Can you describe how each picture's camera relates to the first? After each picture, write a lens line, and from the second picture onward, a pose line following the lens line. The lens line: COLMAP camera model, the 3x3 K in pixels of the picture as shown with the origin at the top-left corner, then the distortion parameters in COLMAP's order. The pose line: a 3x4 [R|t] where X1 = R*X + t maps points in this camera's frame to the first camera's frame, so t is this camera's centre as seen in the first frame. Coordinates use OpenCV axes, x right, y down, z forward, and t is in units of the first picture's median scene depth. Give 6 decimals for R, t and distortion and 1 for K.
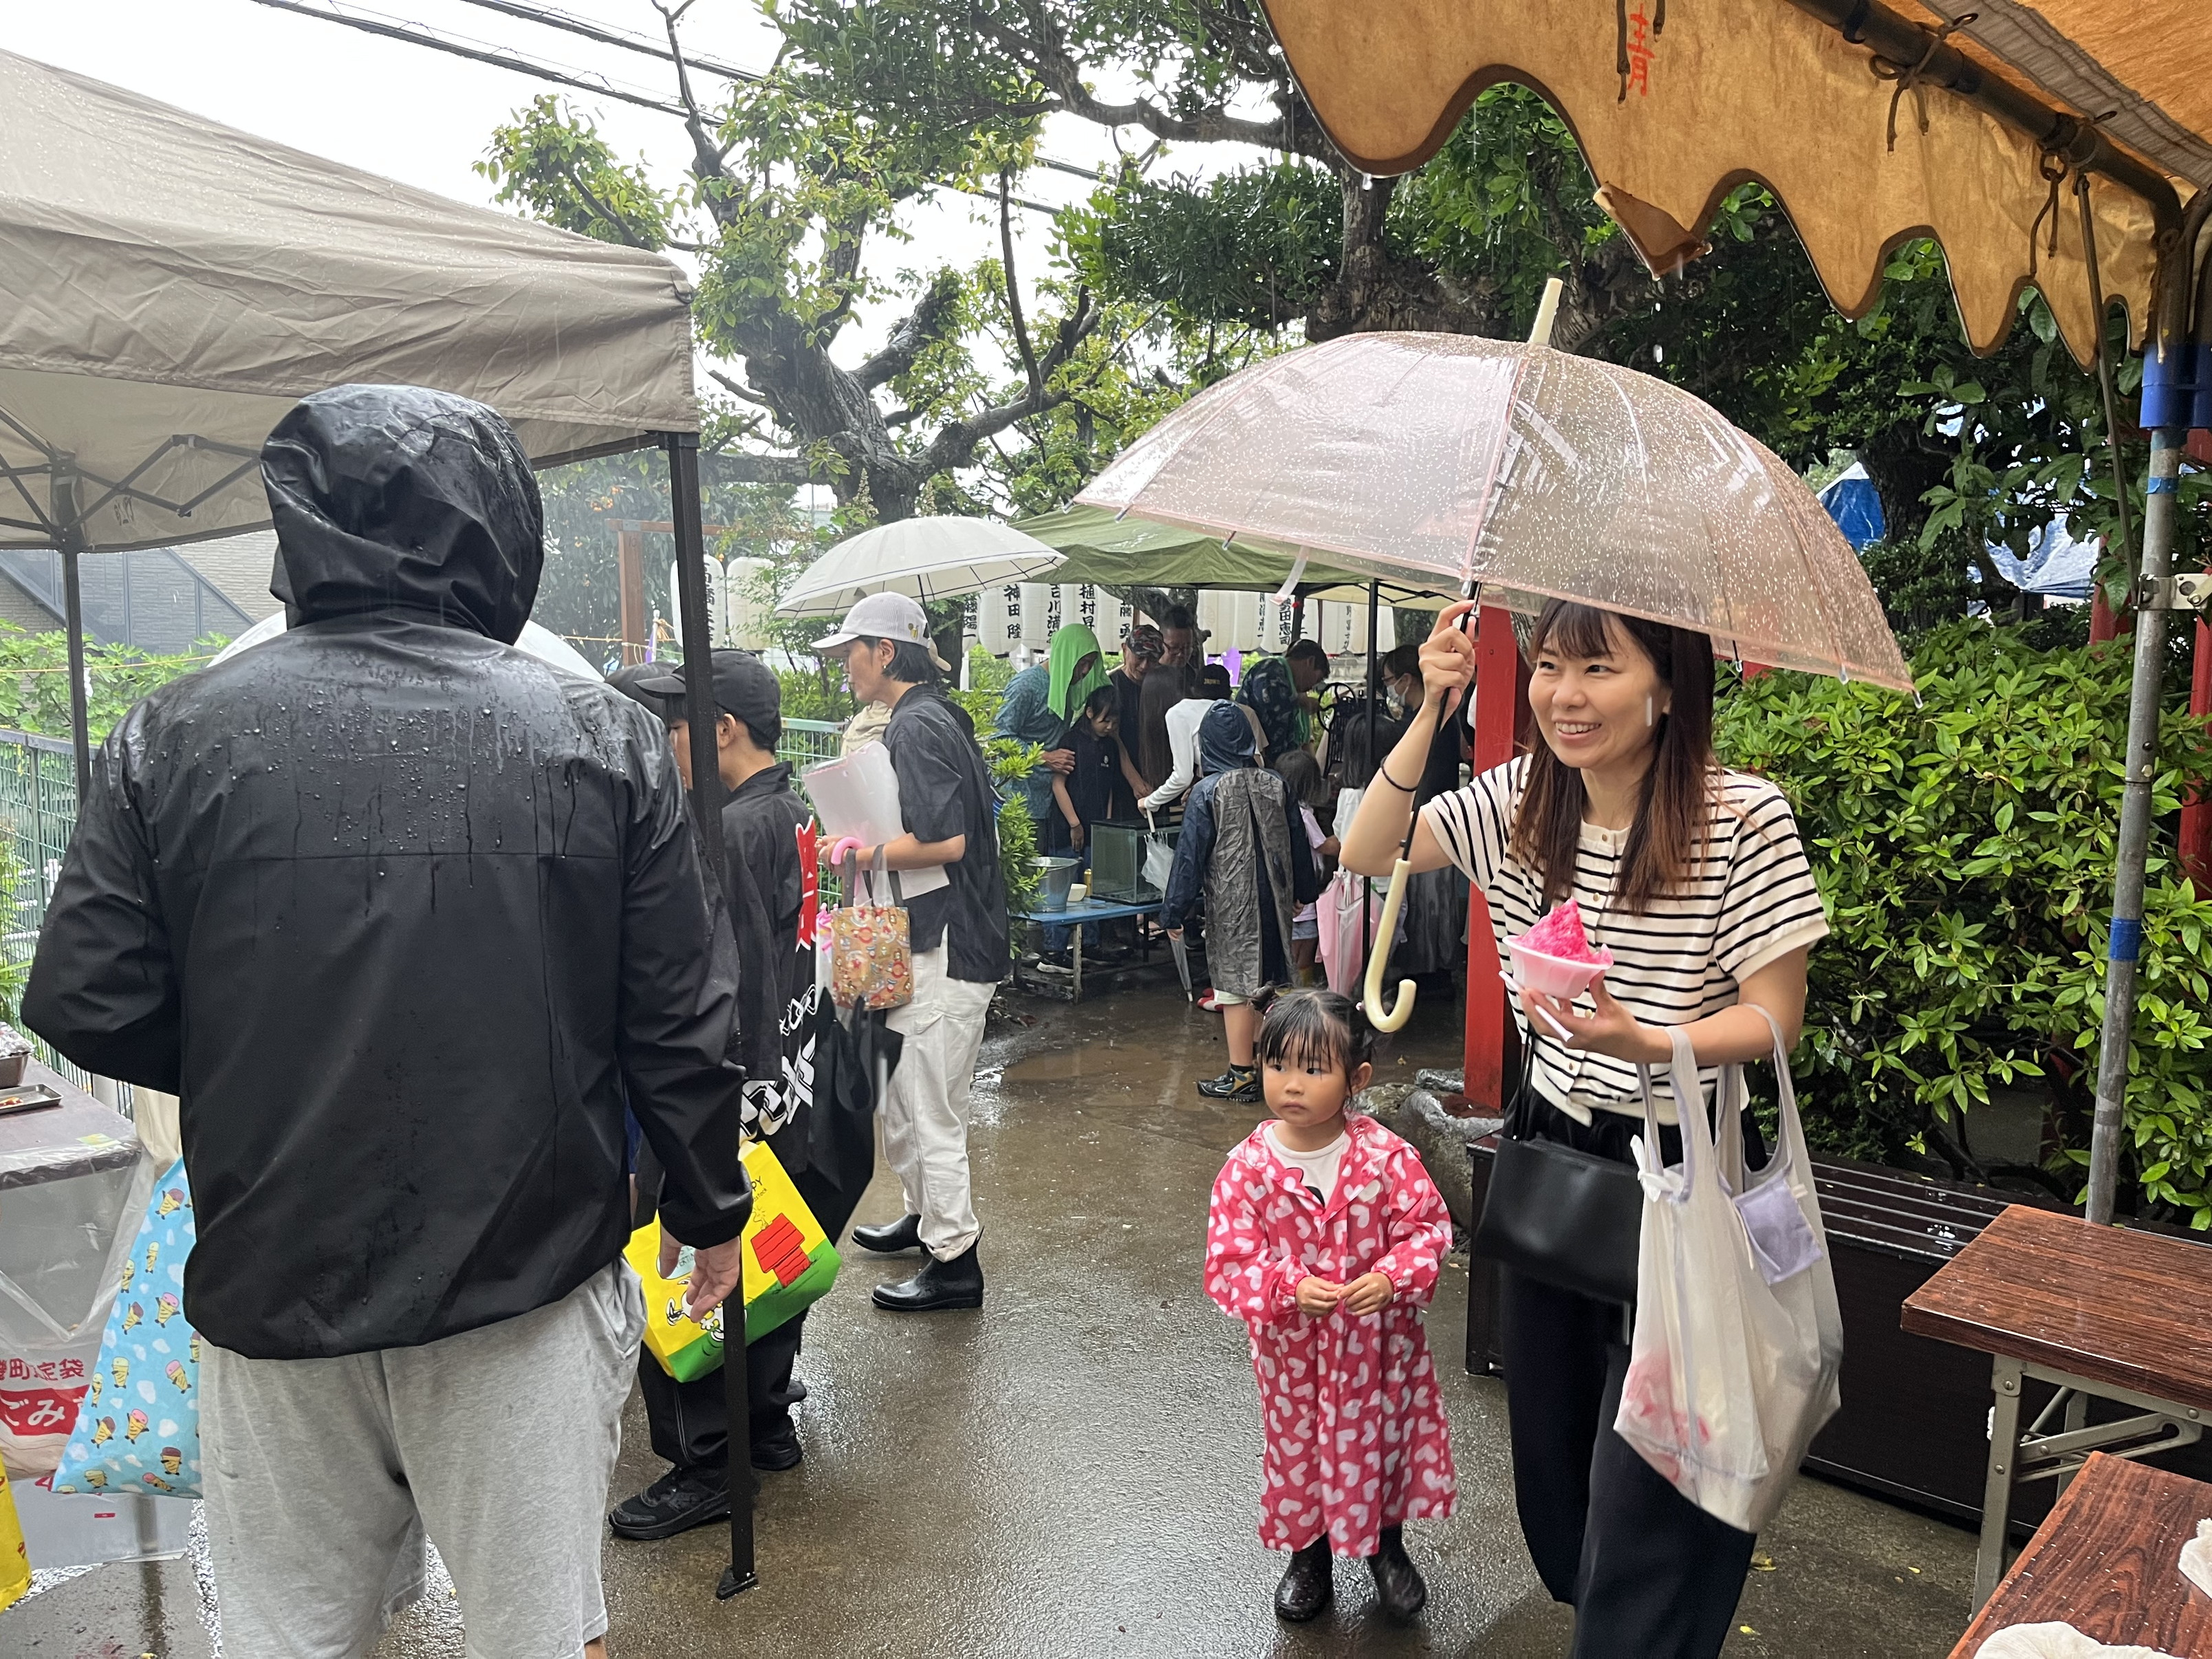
lens RADIAL K [[1662.4, 0, 1099.8], [0, 1662.4, 834.3], [0, 0, 1]] dist [0.018061, -0.027884]
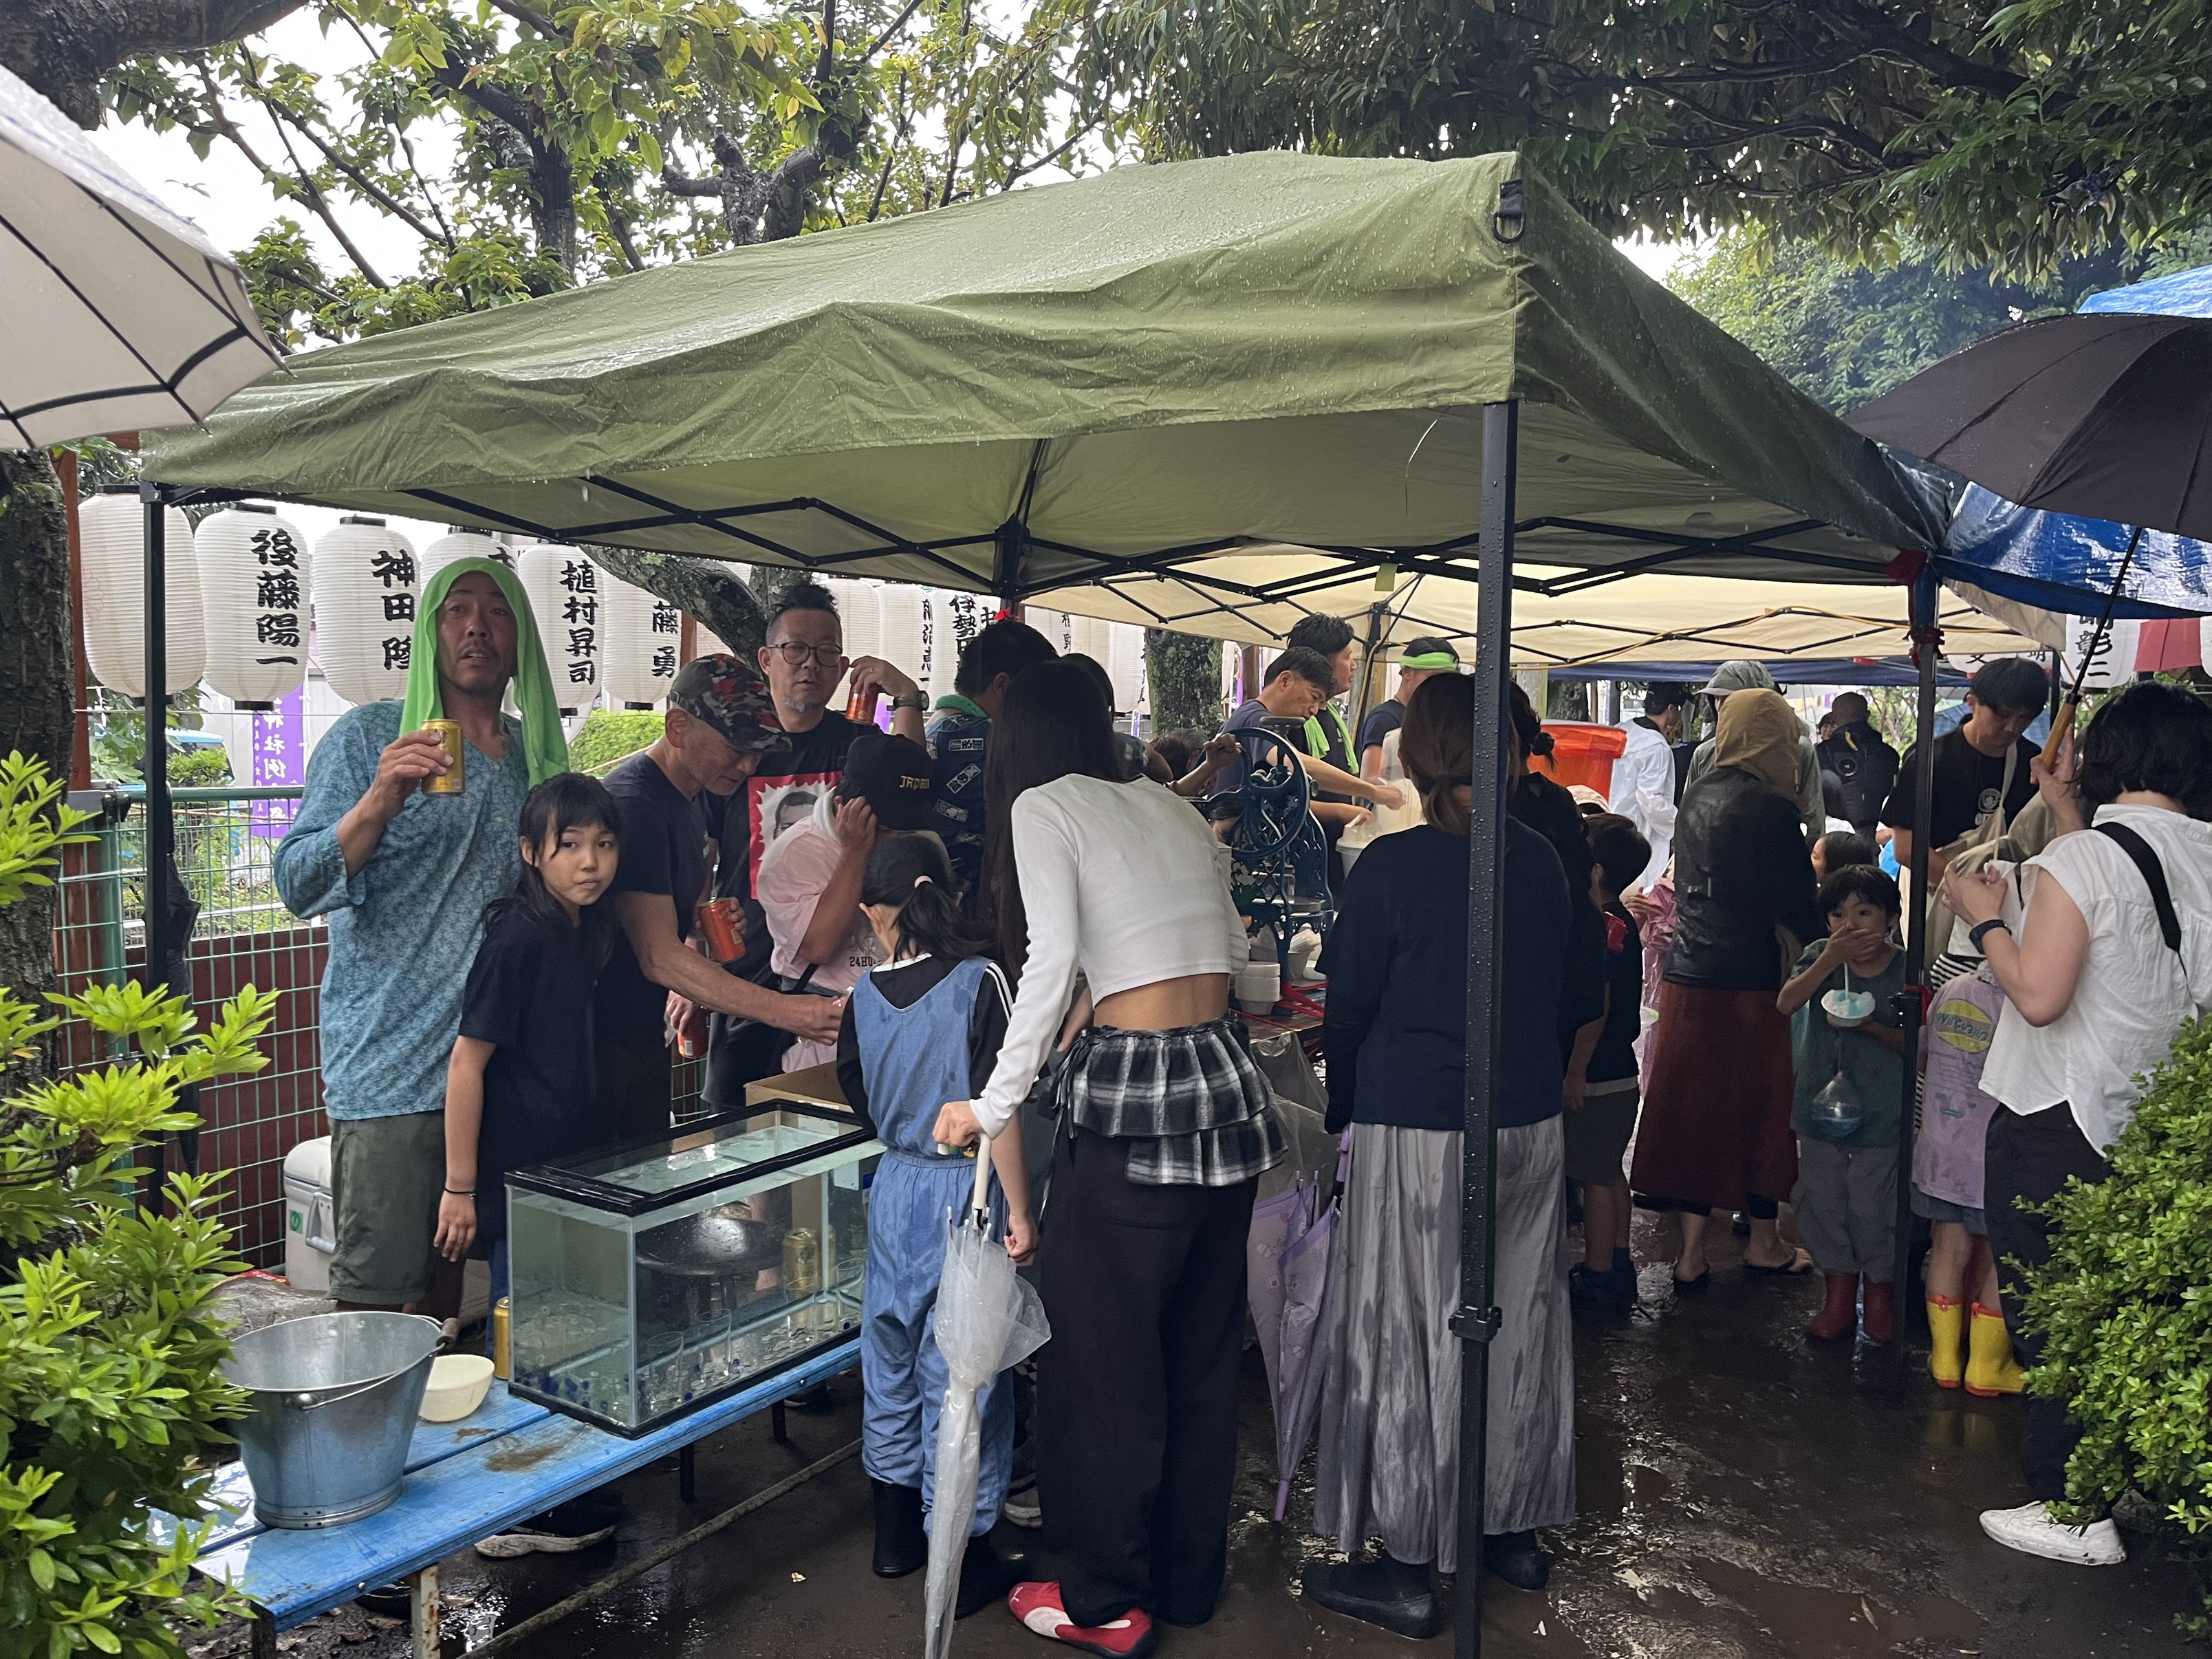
lens RADIAL K [[1641.3, 0, 1104.4], [0, 1641.3, 837.9], [0, 0, 1]] dist [0.053981, -0.002408]
pose [[0.973241, -0.012855, 0.229425, 0.031389], [0.021617, 0.999128, -0.035715, -0.051291], [-0.228766, 0.039719, 0.972671, 0.516577]]
